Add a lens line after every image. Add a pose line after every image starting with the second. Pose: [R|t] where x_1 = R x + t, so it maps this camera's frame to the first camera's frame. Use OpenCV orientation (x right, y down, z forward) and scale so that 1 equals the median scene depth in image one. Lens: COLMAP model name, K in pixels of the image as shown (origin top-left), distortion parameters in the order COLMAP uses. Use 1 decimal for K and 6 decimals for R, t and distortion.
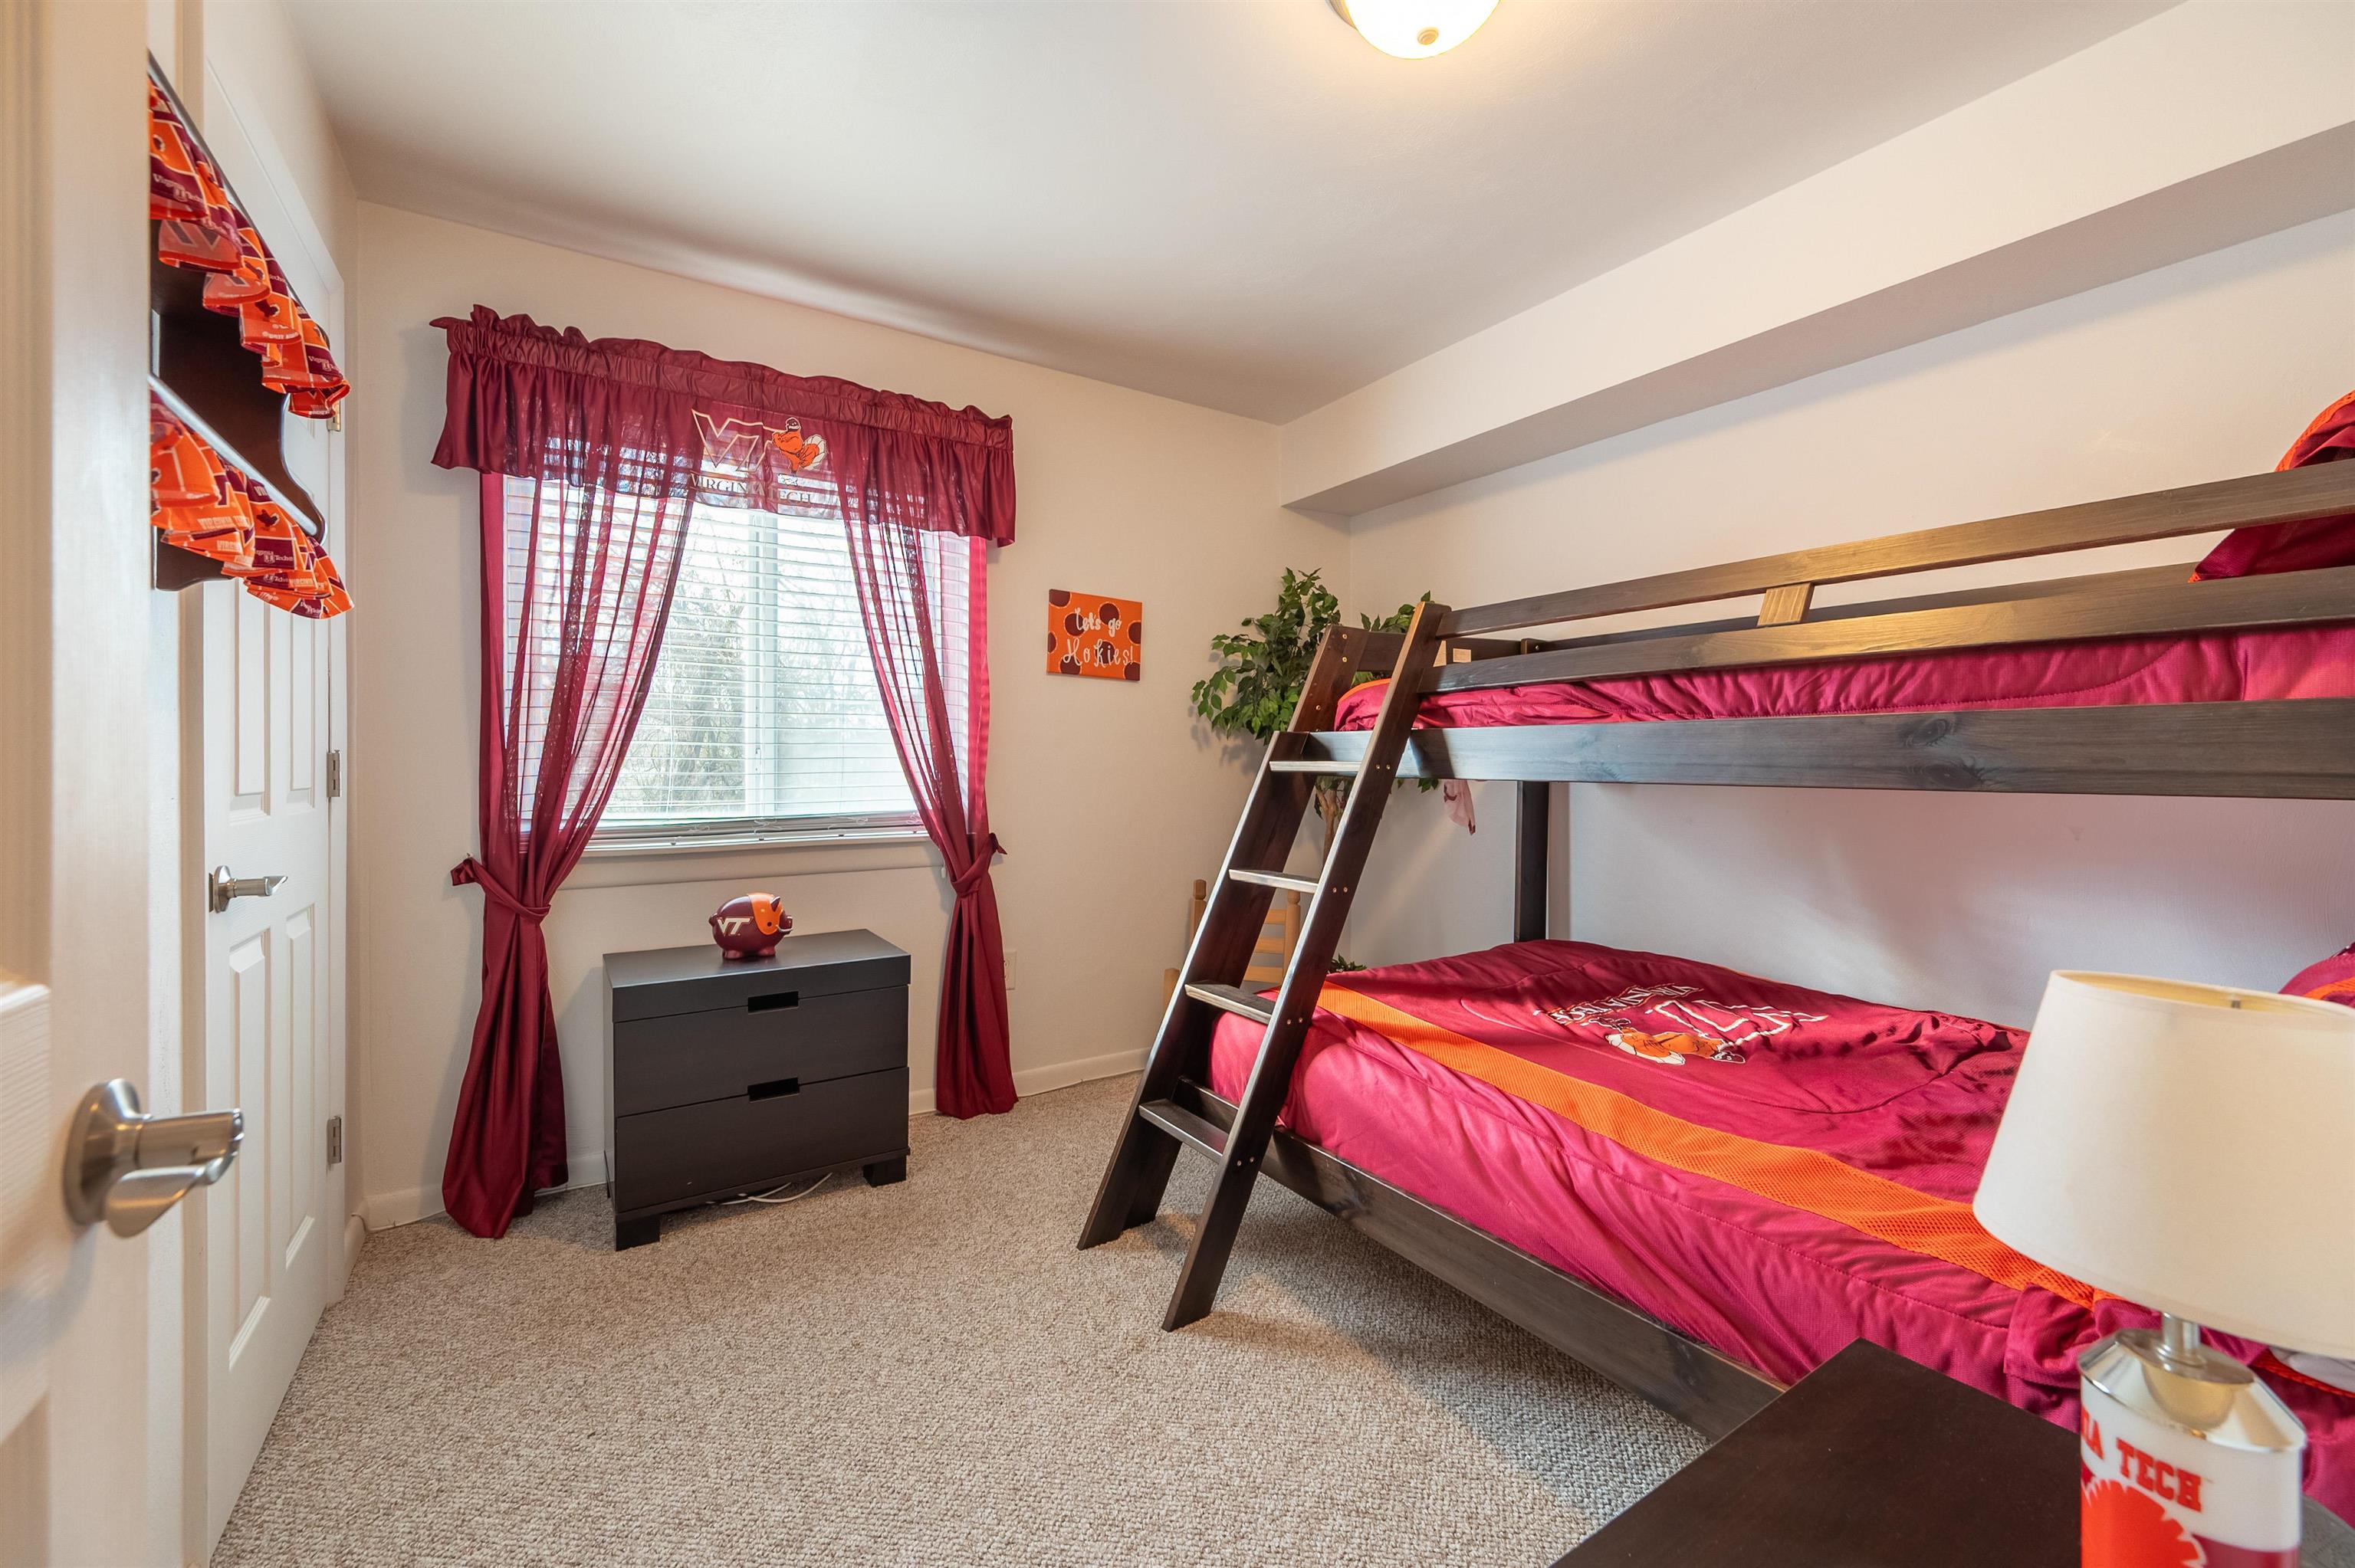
lens RADIAL K [[952.2, 0, 1177.4], [0, 952.2, 746.8], [0, 0, 1]] dist [-0.000121, 0.000107]
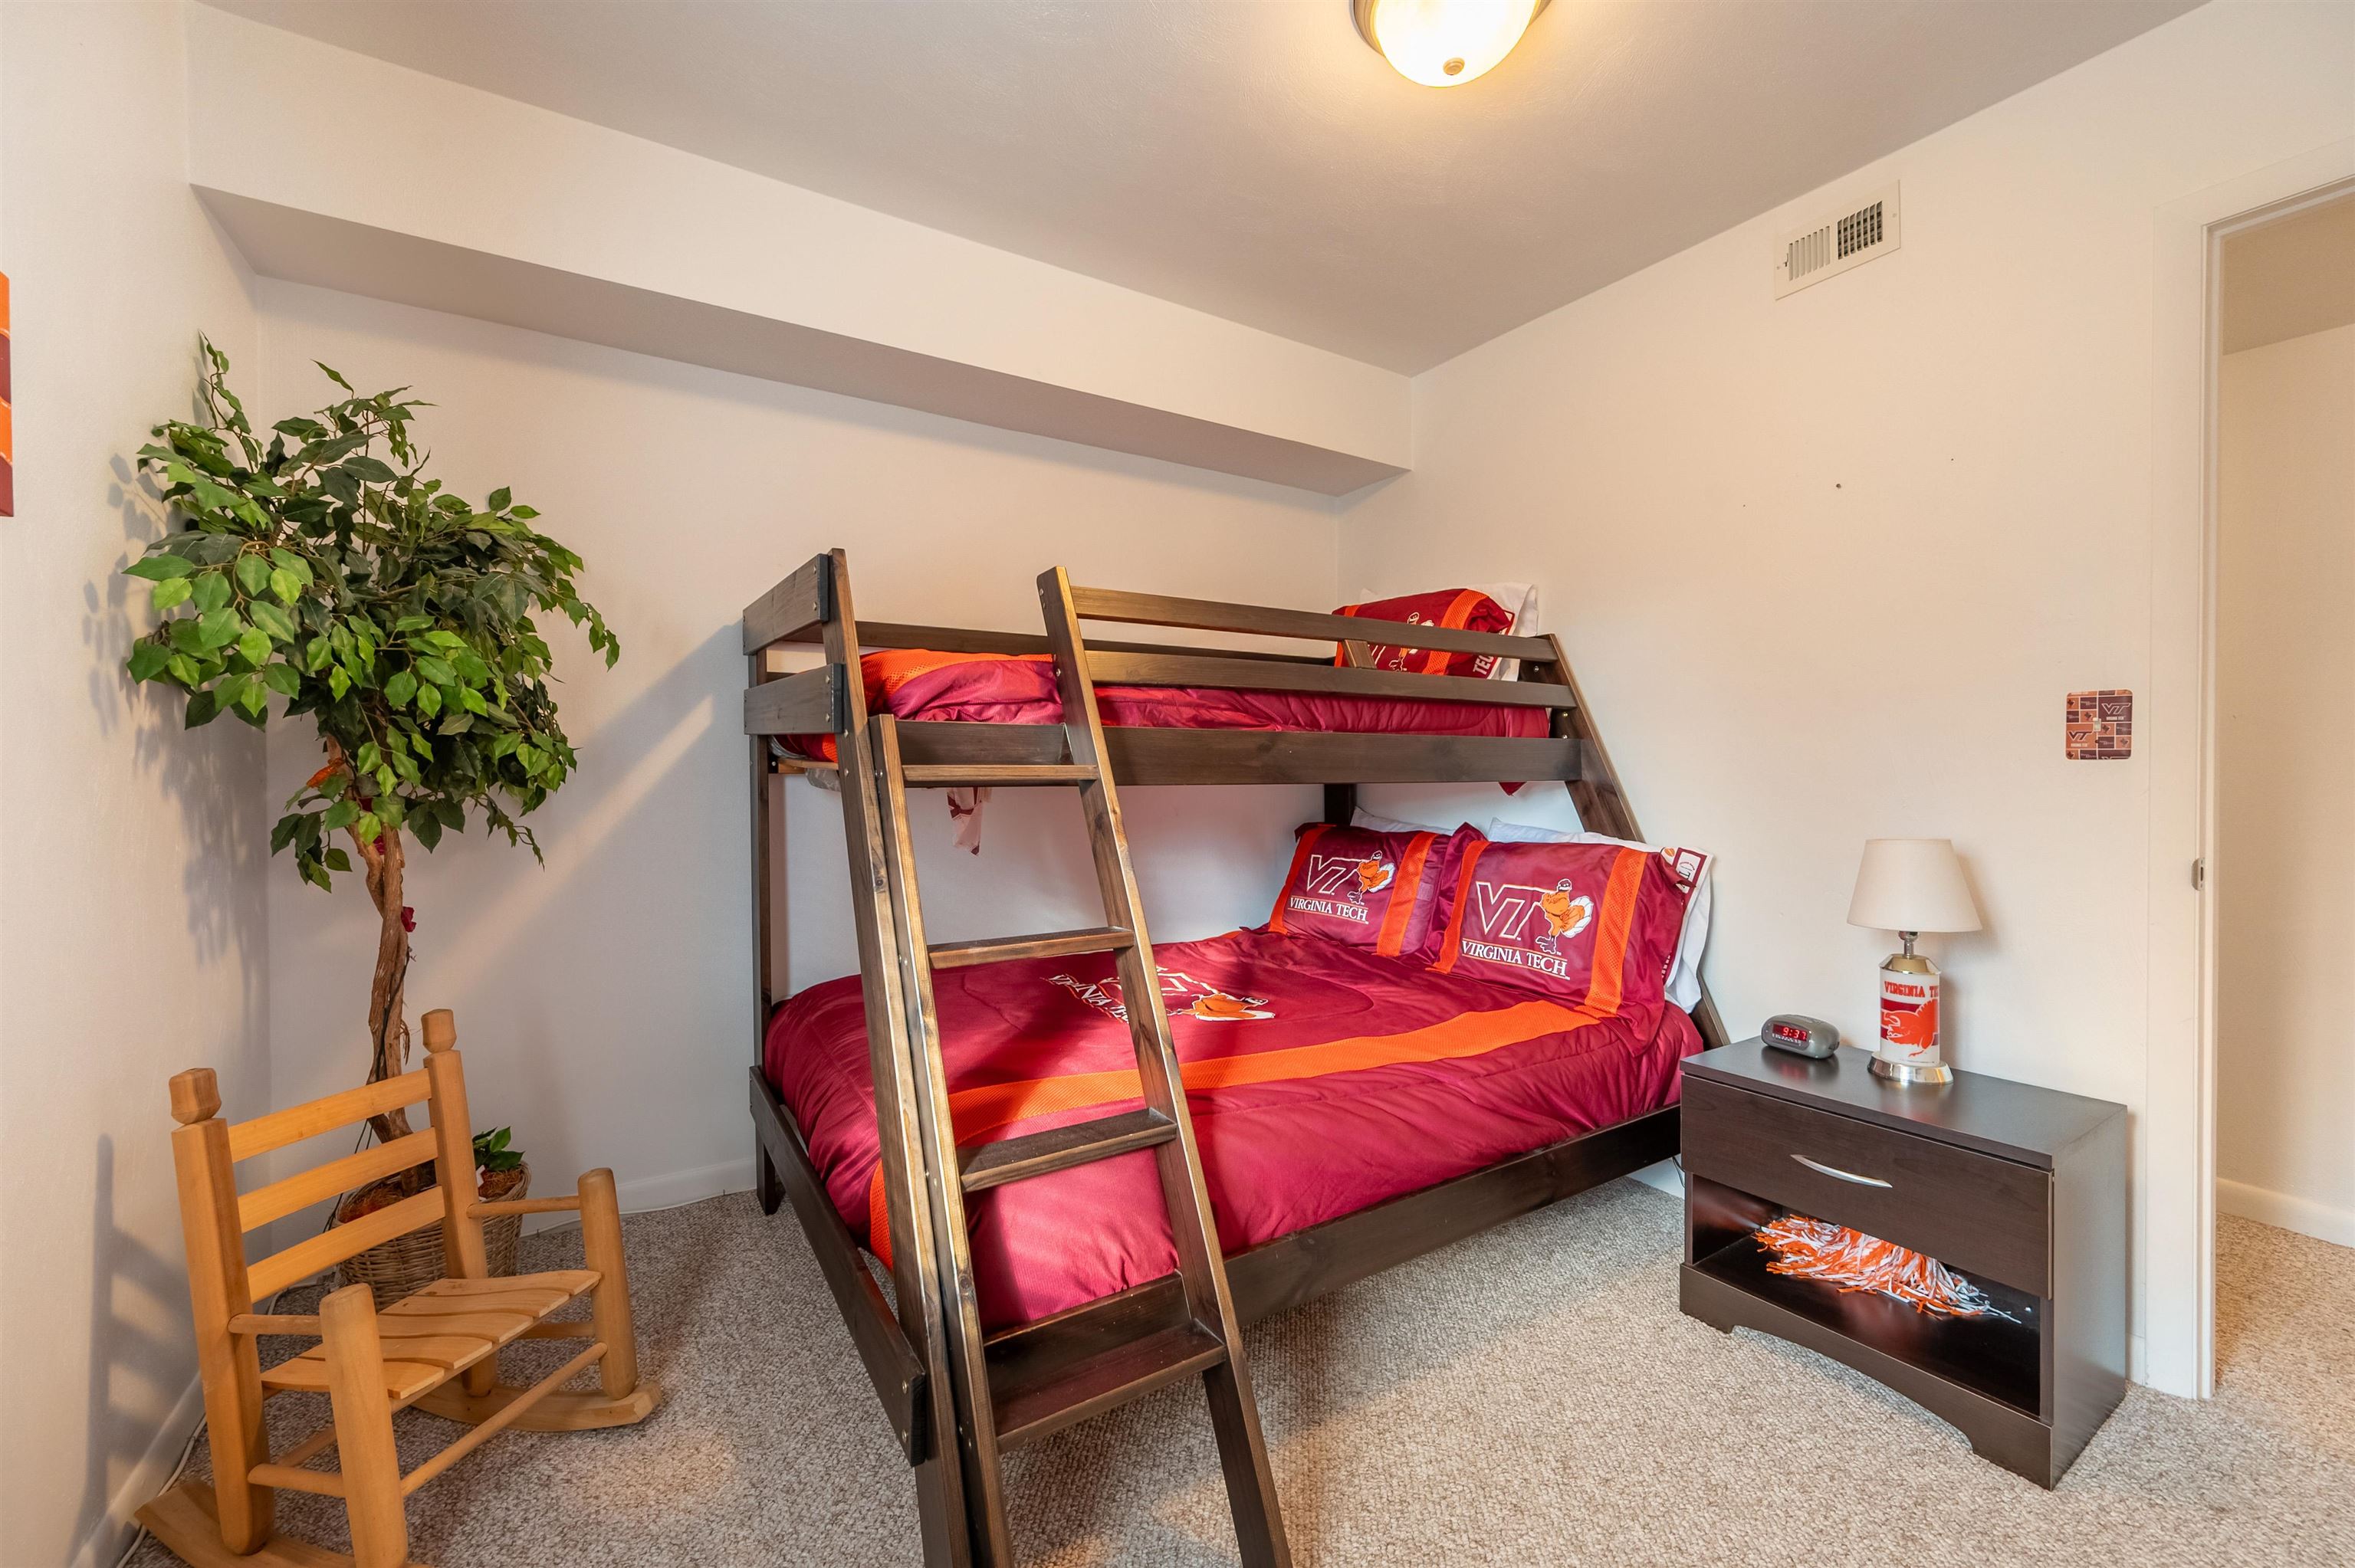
lens RADIAL K [[938.6, 0, 1181.4], [0, 938.6, 765.1], [0, 0, 1]] dist [0.000569, 0.000140]
pose [[0.008410, -0.000854, 0.999964, -0.739302], [-0.015307, 0.999882, 0.000983, 0.017805], [-0.999847, -0.015315, 0.008396, 1.224084]]
